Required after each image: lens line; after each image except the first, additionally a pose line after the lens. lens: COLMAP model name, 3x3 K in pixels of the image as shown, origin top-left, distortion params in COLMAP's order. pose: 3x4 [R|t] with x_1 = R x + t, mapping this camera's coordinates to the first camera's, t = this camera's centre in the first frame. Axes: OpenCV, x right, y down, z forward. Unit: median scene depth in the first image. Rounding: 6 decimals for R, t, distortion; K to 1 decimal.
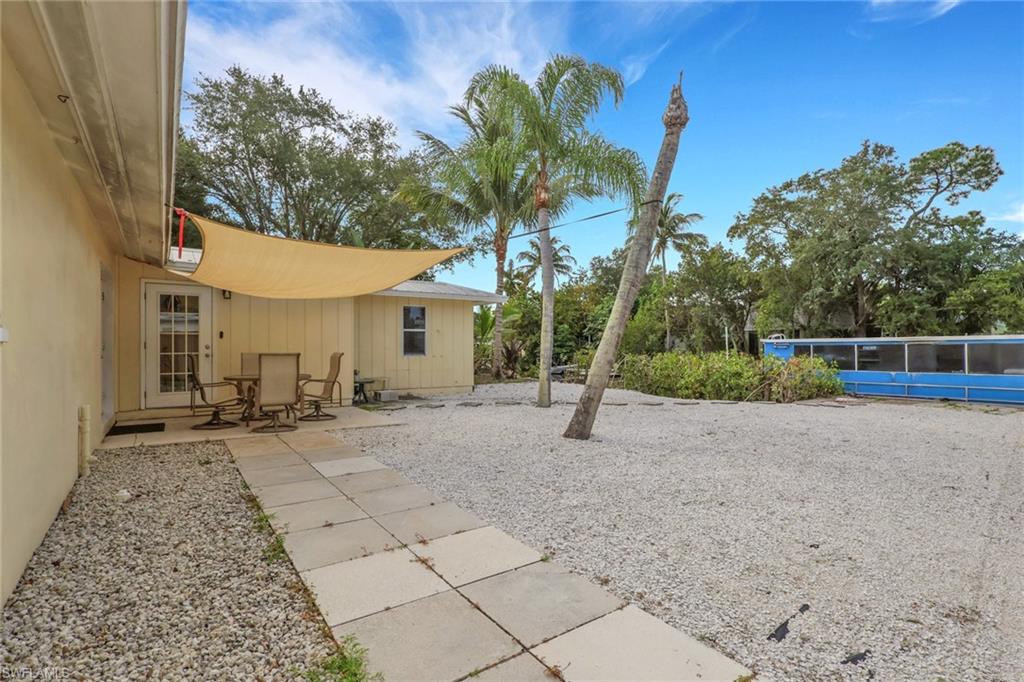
lens RADIAL K [[493.3, 0, 512.1], [0, 493.3, 346.0], [0, 0, 1]] dist [-0.003706, 0.002712]
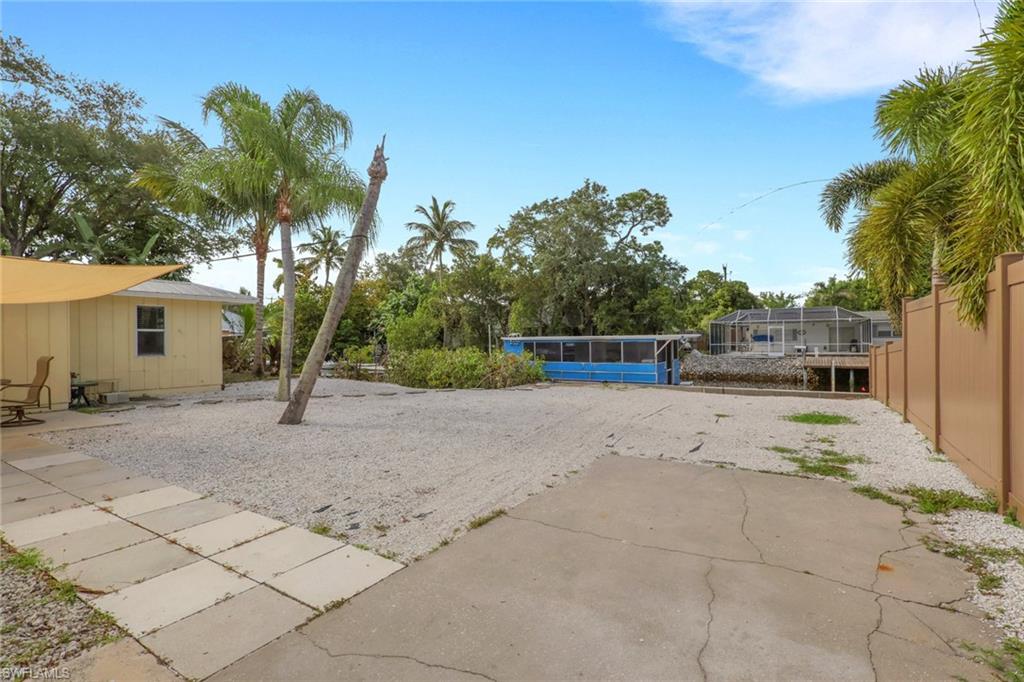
lens RADIAL K [[493.3, 0, 508.6], [0, 493.3, 341.7], [0, 0, 1]] dist [-0.003706, 0.002712]
pose [[0.923866, -0.004209, 0.382693, 0.052081], [0.002041, 0.999979, 0.006071, -0.008433], [-0.382710, -0.004828, 0.923856, -0.111936]]
